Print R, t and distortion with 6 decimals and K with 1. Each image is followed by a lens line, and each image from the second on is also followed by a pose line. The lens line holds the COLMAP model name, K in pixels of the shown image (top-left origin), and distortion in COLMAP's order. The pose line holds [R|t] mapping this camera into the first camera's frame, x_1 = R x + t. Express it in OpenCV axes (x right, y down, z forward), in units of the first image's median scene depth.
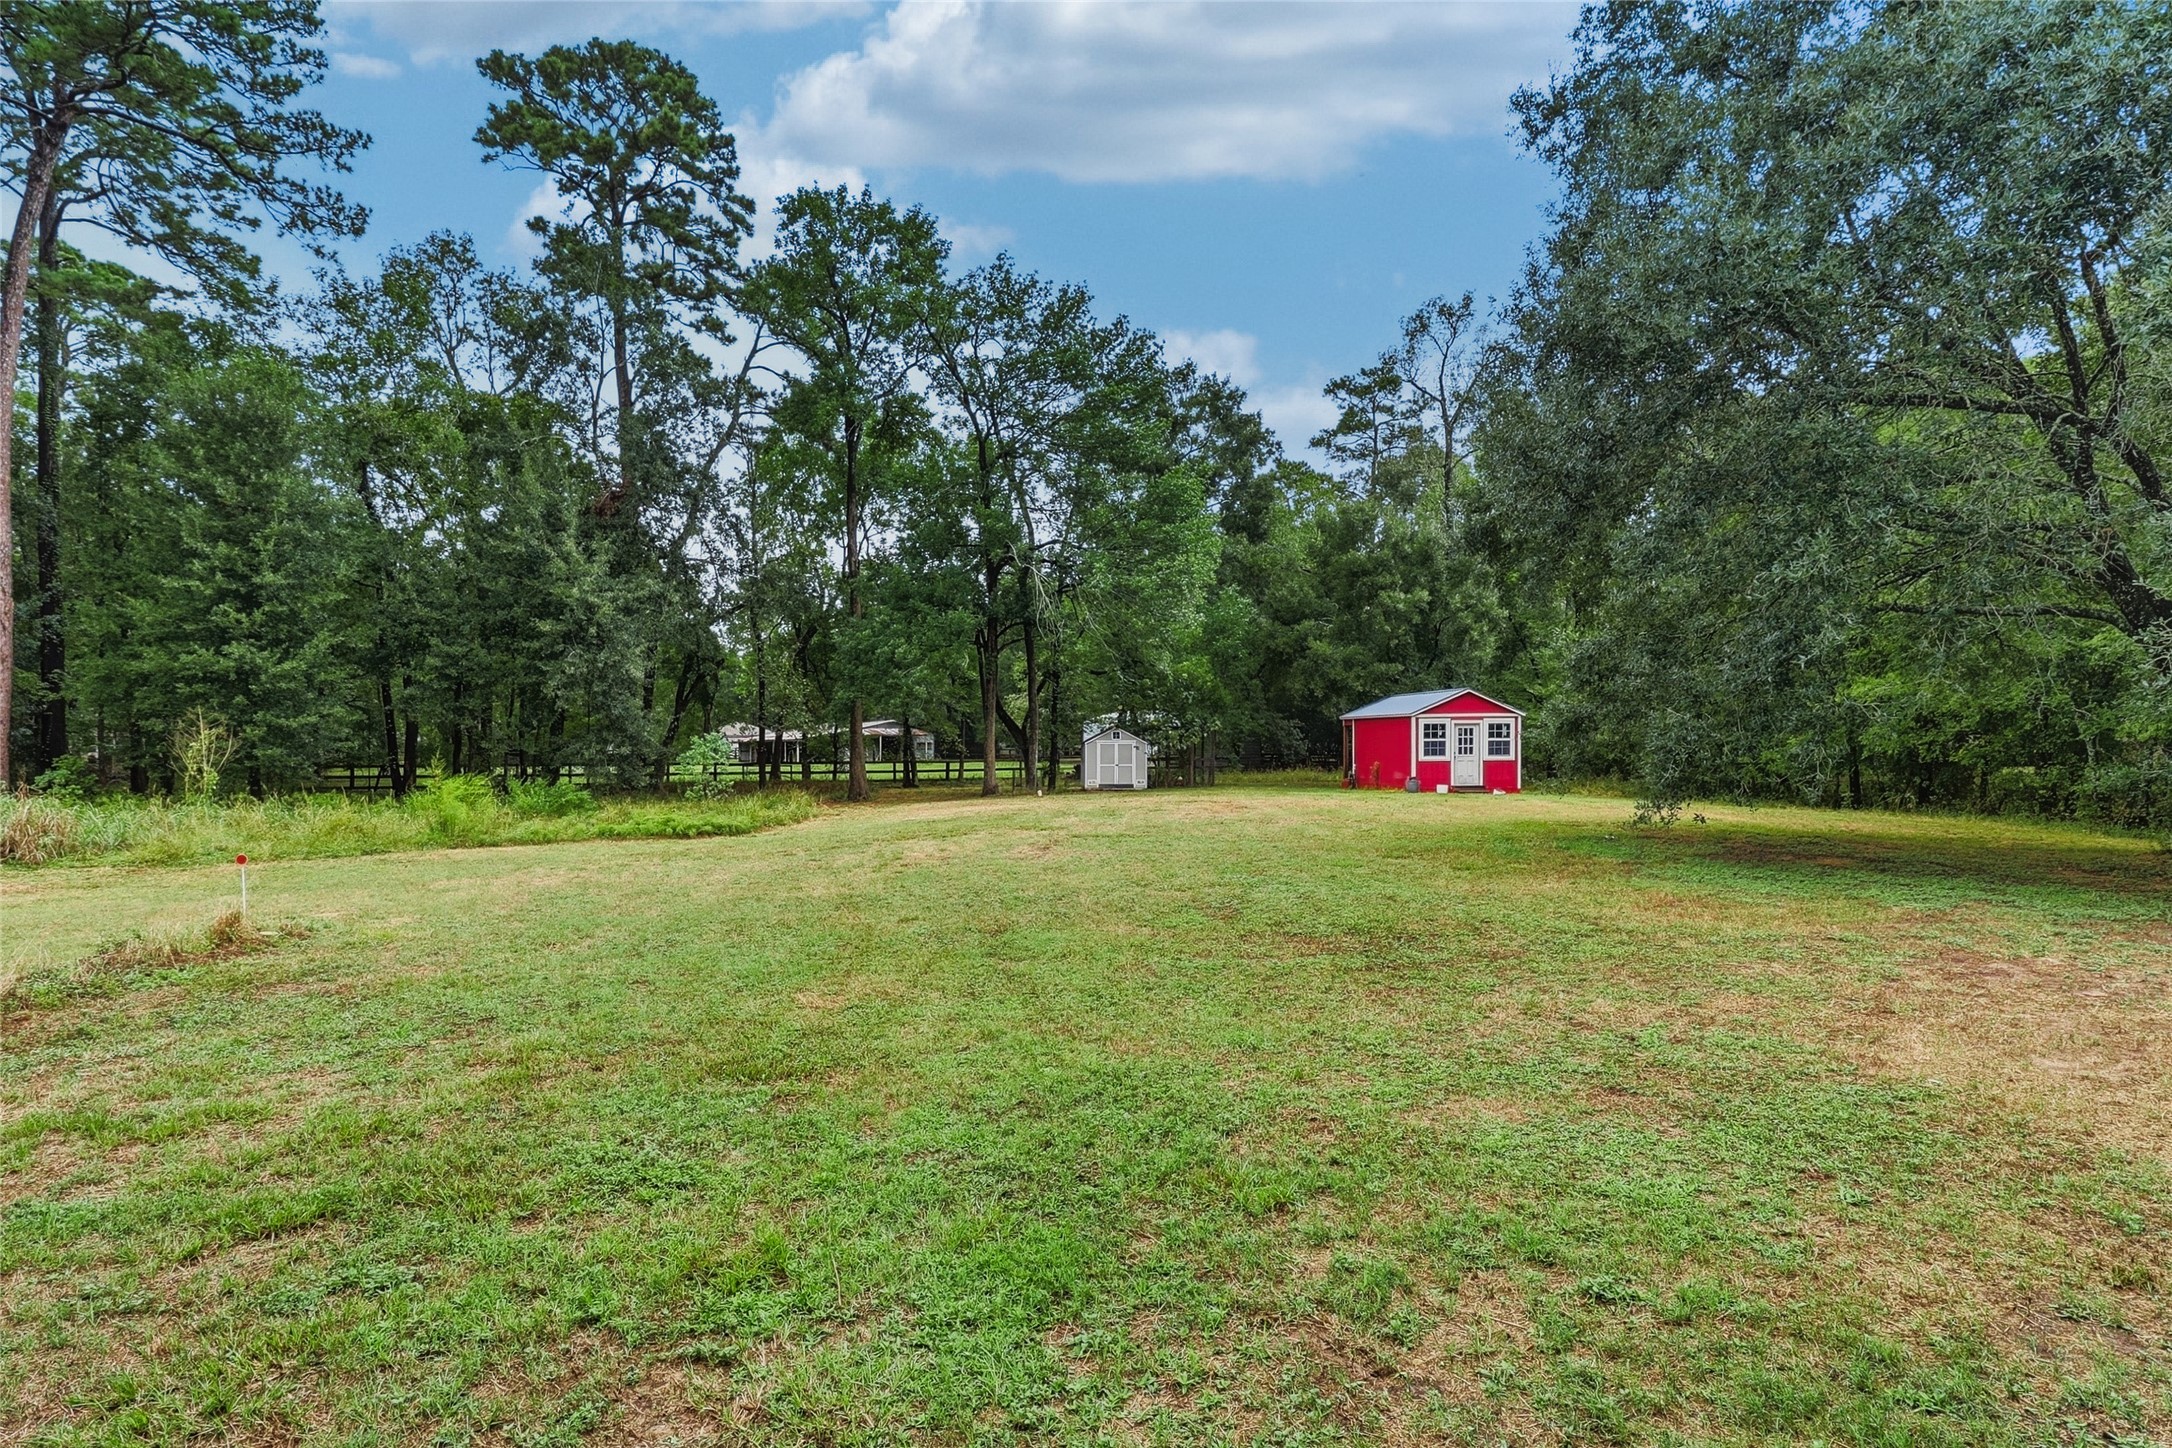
lens RADIAL K [[1175.3, 0, 1091.0], [0, 1175.3, 768.5], [0, 0, 1]] dist [0.001399, 0.000128]
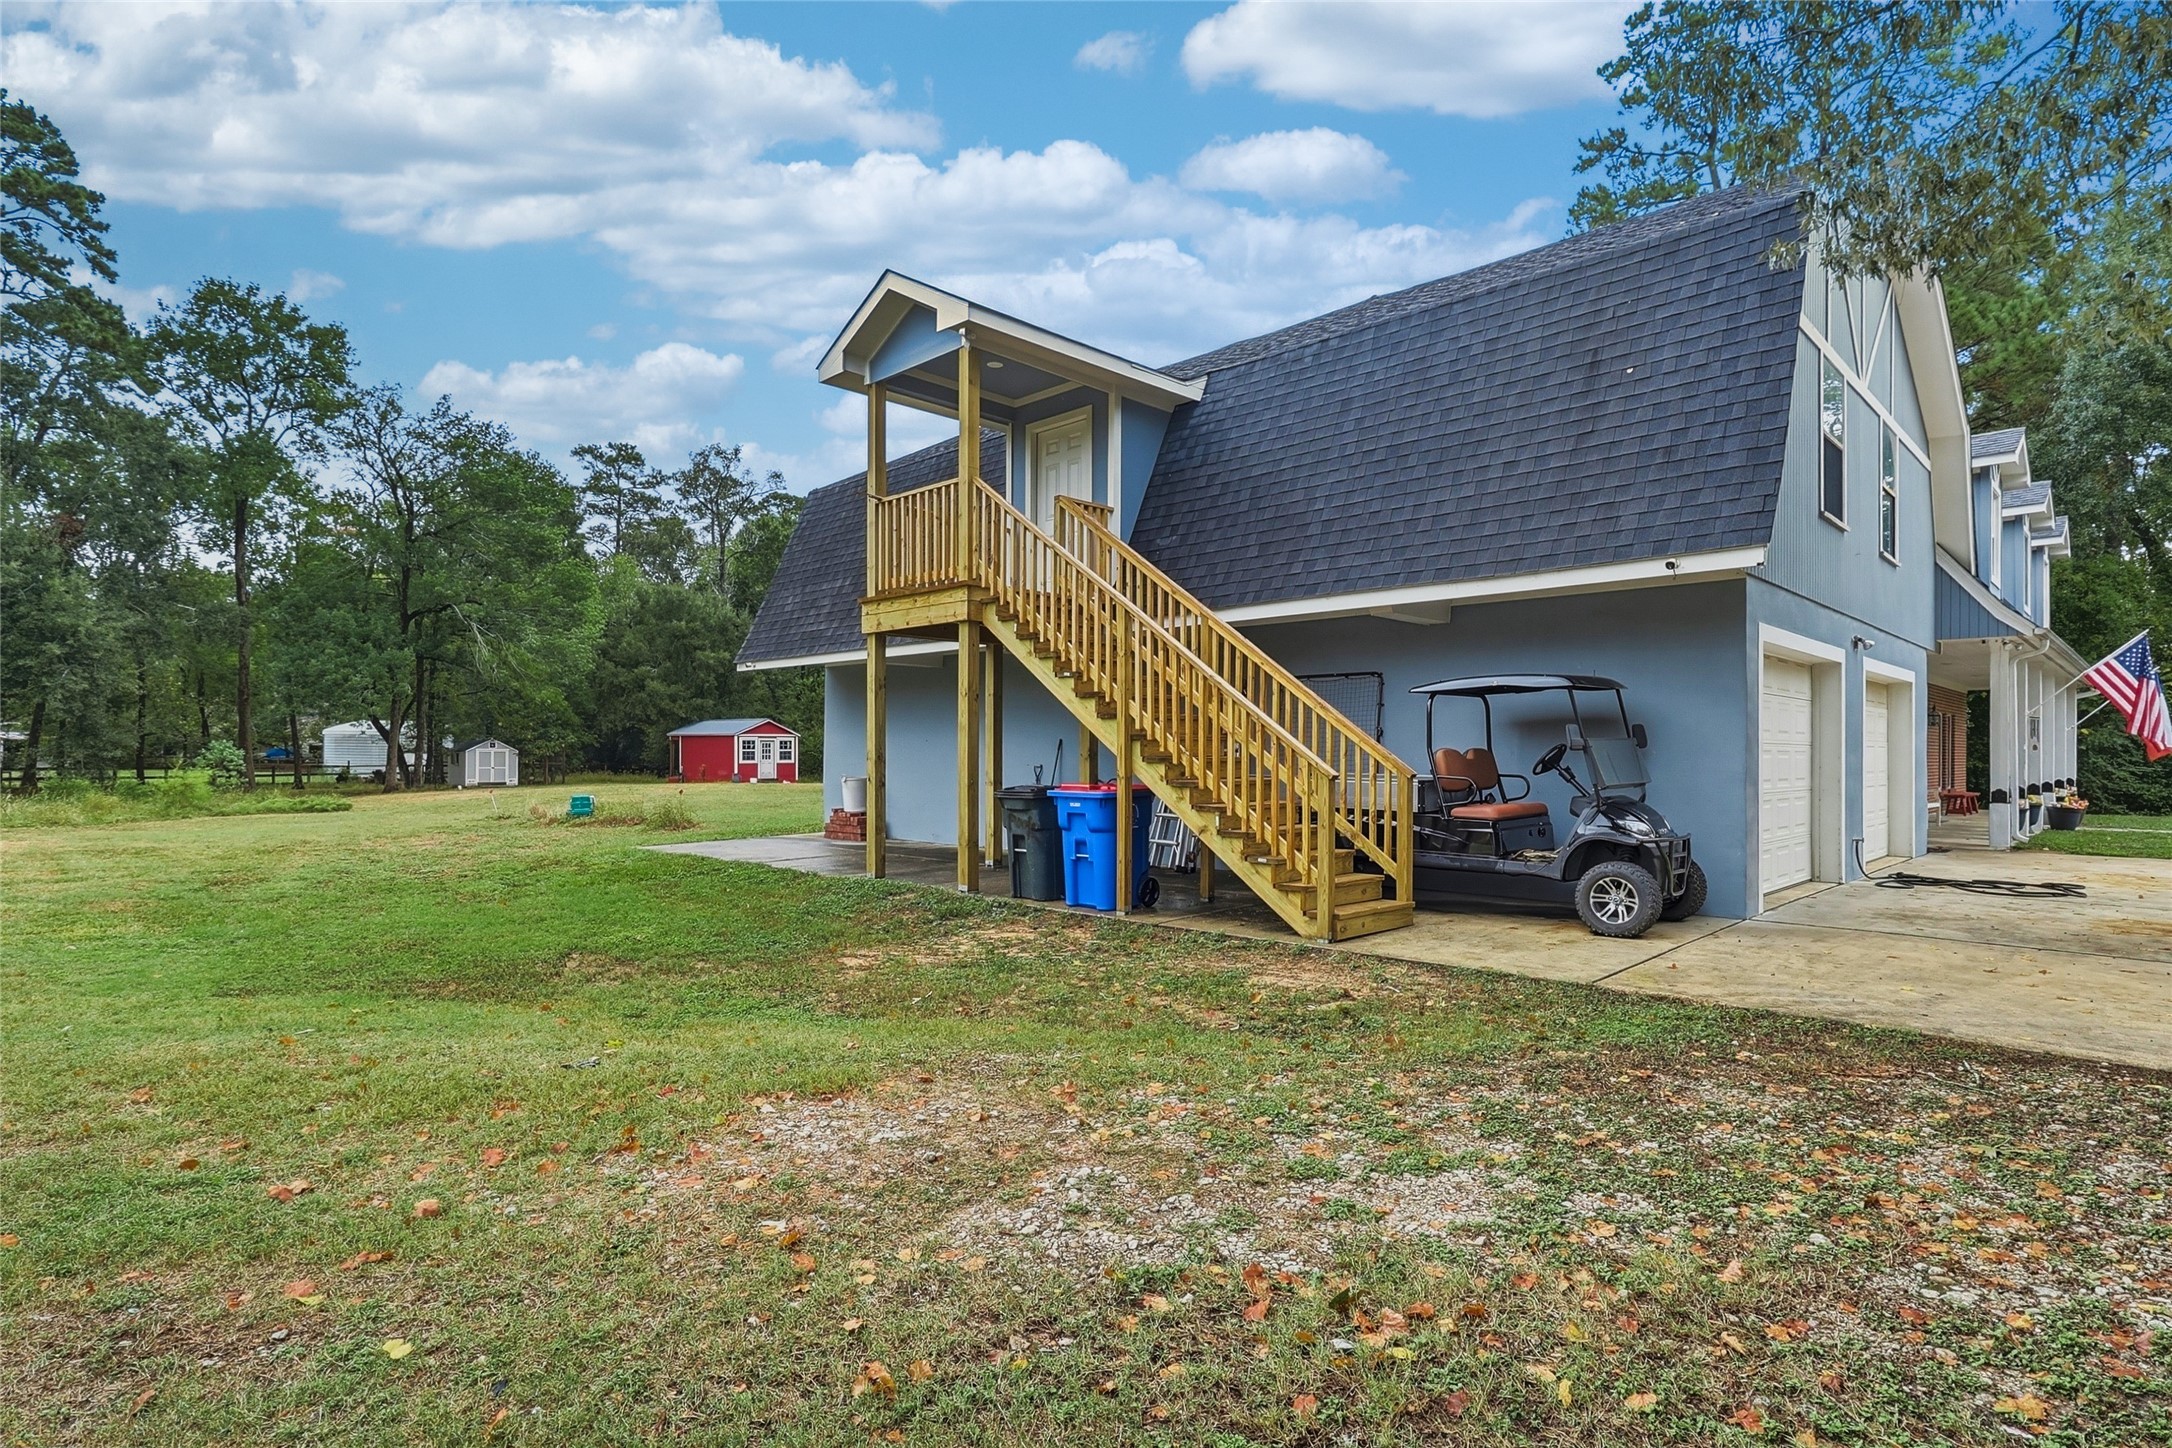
lens RADIAL K [[1175.3, 0, 1091.0], [0, 1175.3, 768.5], [0, 0, 1]] dist [0.001399, 0.000128]
pose [[0.762280, -0.002109, 0.647244, -0.322982], [0.007690, 0.999954, -0.005799, 0.011249], [-0.647202, 0.009398, 0.762261, -0.440844]]
